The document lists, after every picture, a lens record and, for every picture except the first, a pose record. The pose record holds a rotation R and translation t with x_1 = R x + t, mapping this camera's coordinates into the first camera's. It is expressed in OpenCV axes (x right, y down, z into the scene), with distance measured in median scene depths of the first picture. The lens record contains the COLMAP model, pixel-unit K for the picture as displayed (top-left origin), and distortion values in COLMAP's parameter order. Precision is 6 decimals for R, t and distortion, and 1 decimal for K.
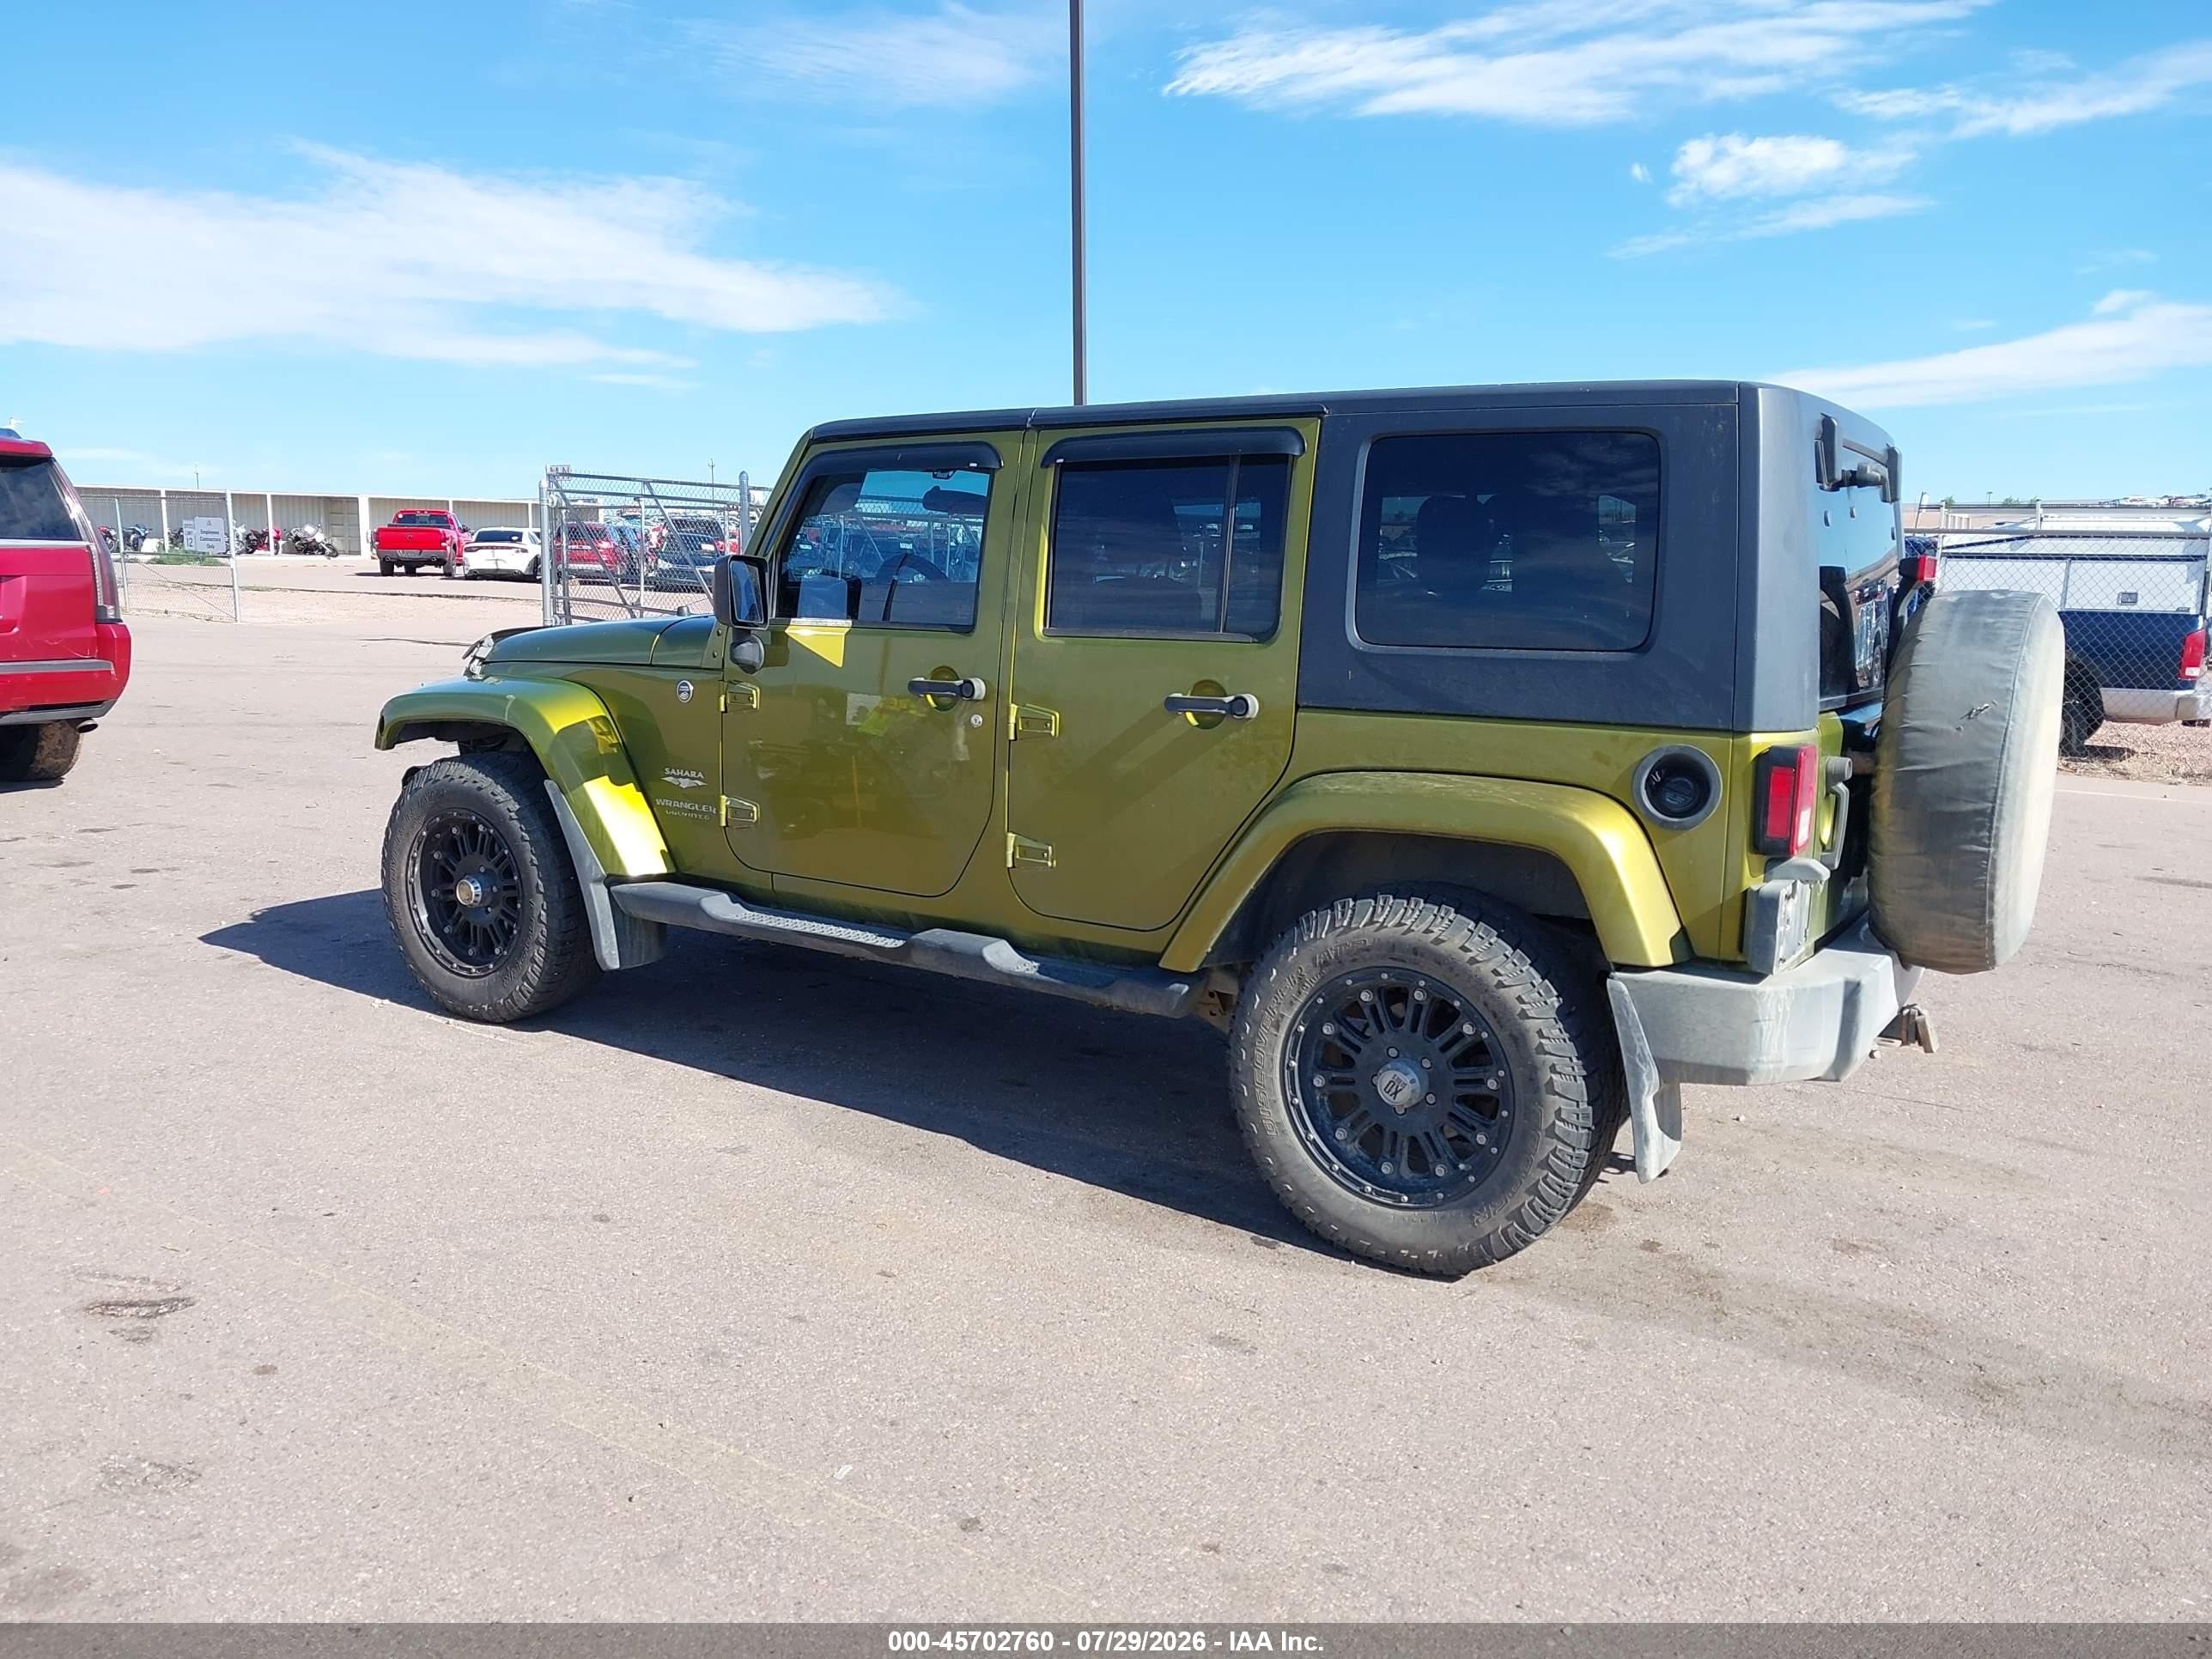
lens RADIAL K [[1769.8, 0, 1112.6], [0, 1769.8, 831.7], [0, 0, 1]] dist [0.026576, -0.031930]
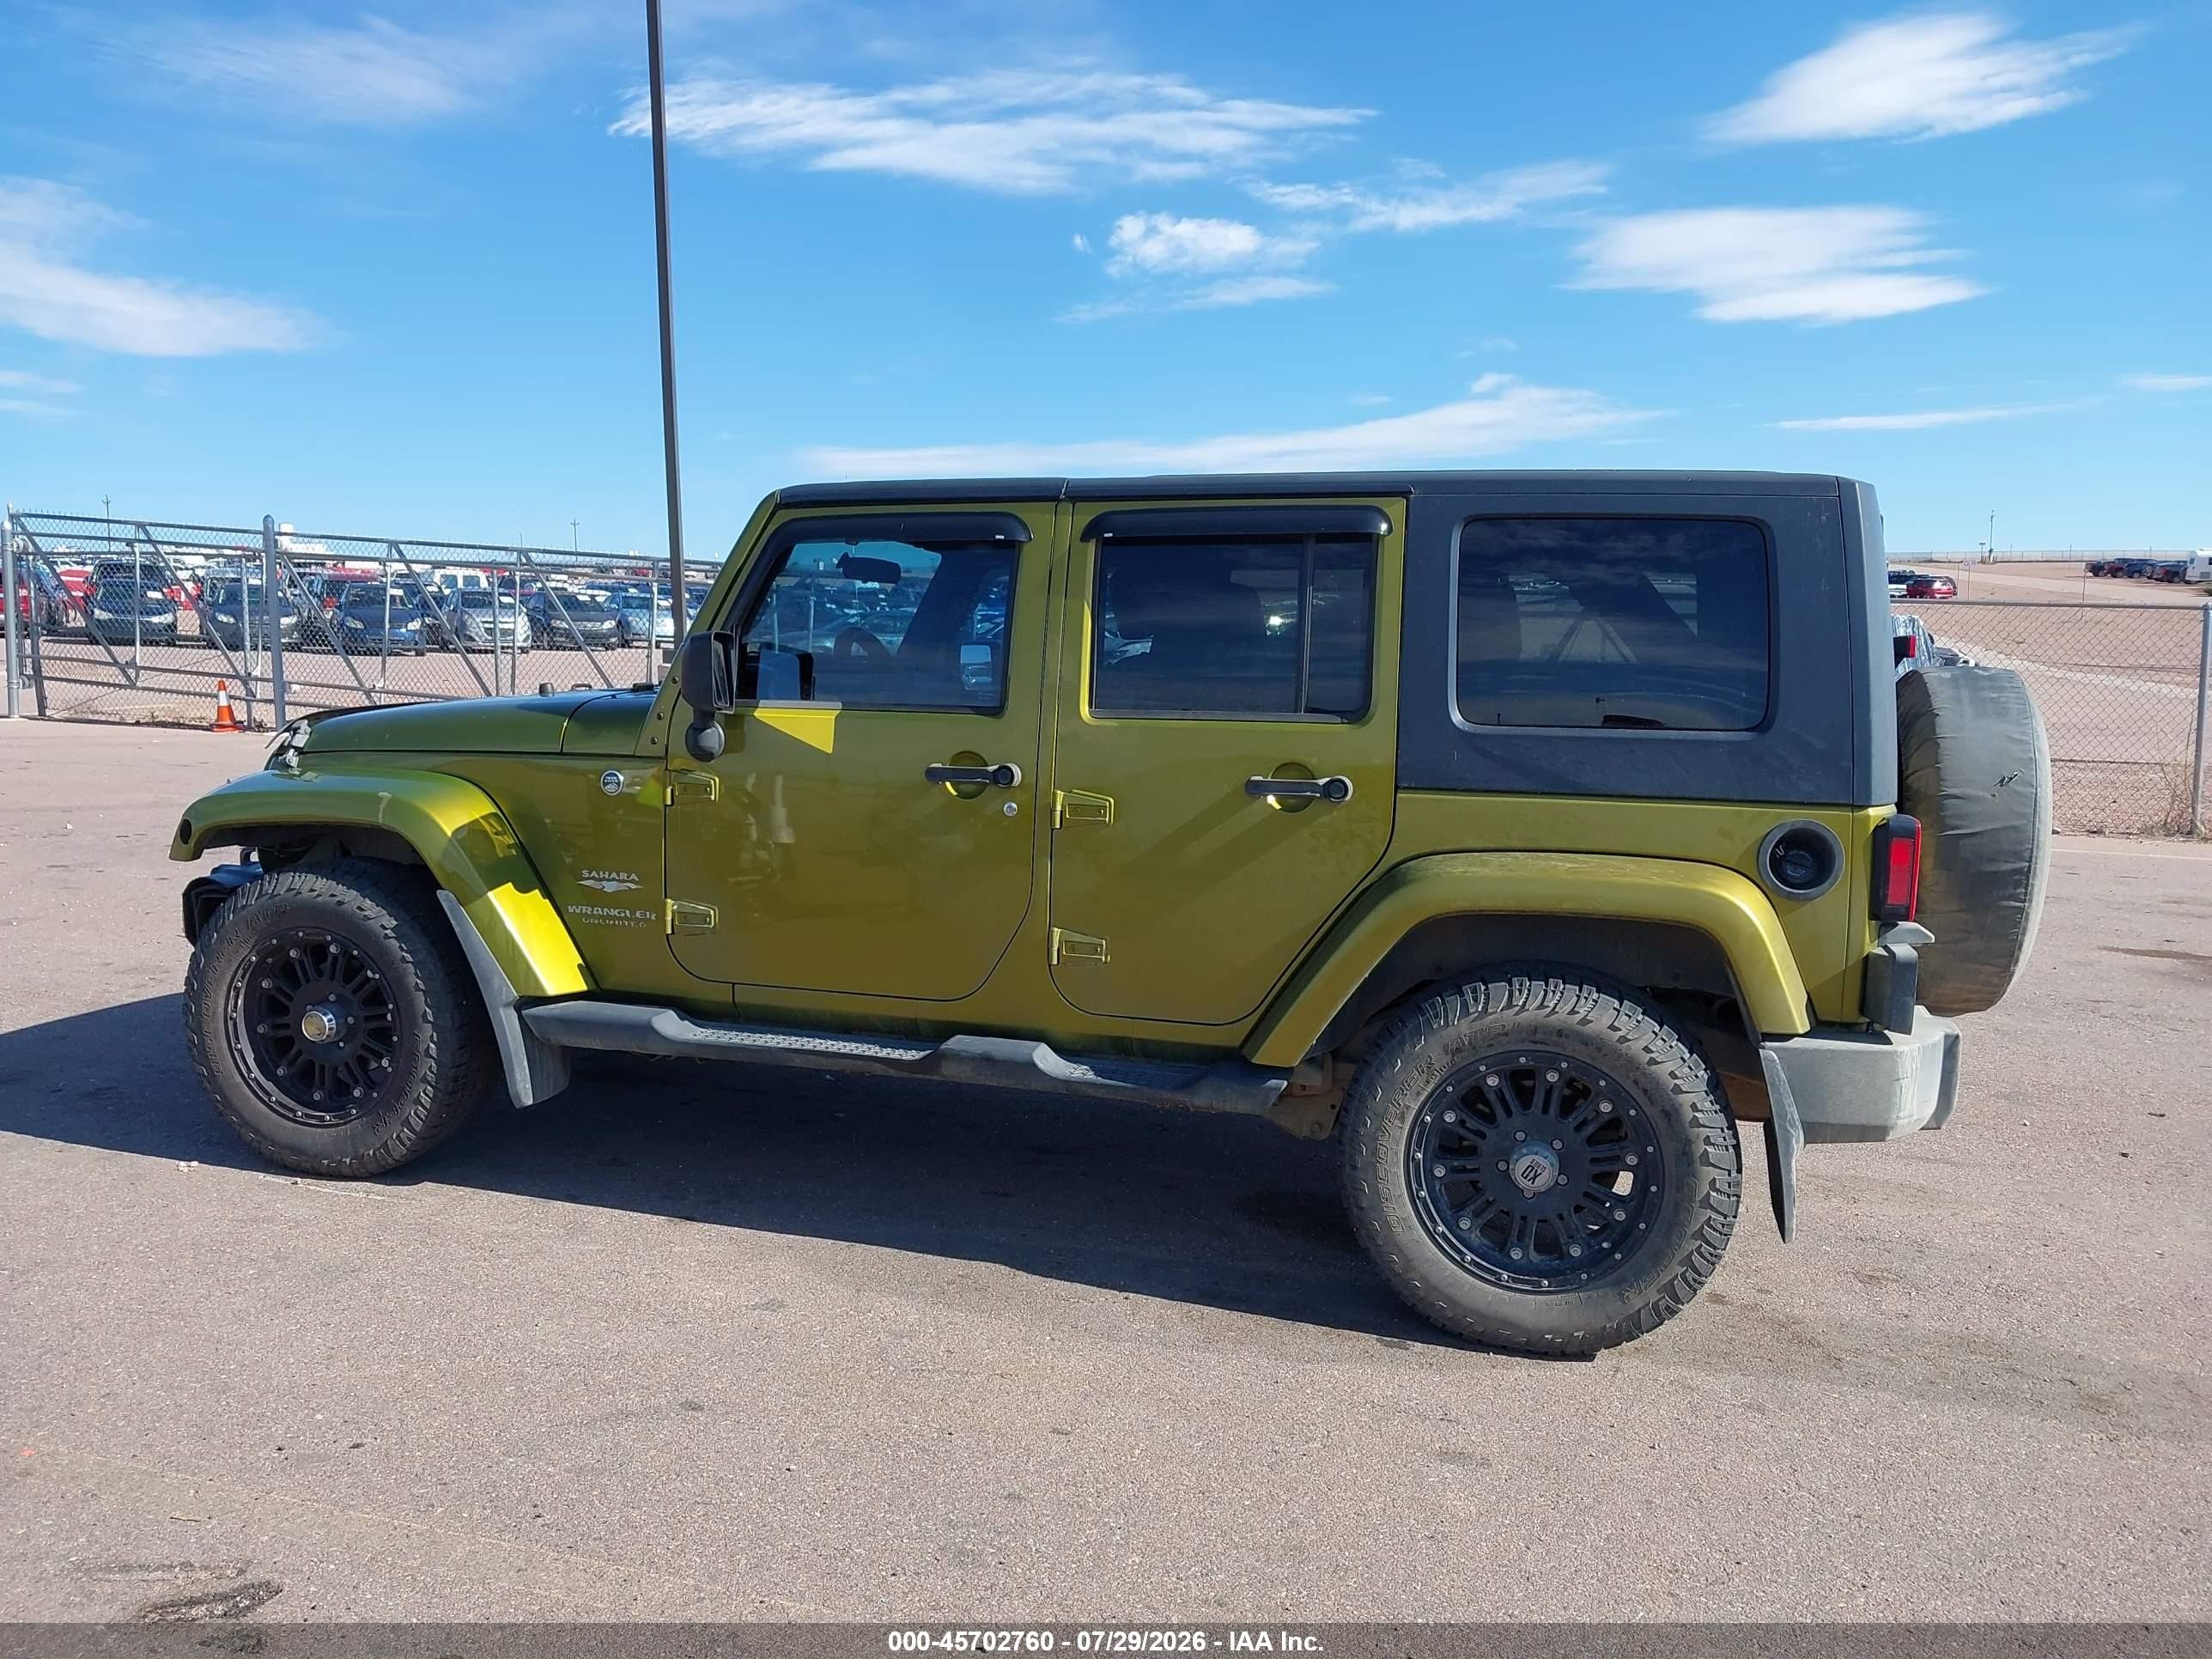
lens RADIAL K [[1769.8, 0, 1120.0], [0, 1769.8, 816.7], [0, 0, 1]] dist [0.026576, -0.031930]
pose [[0.955623, -0.032487, 0.292797, -0.277008], [0.042735, 0.998675, -0.028671, -0.028158], [-0.291477, 0.039911, 0.955745, 0.088684]]
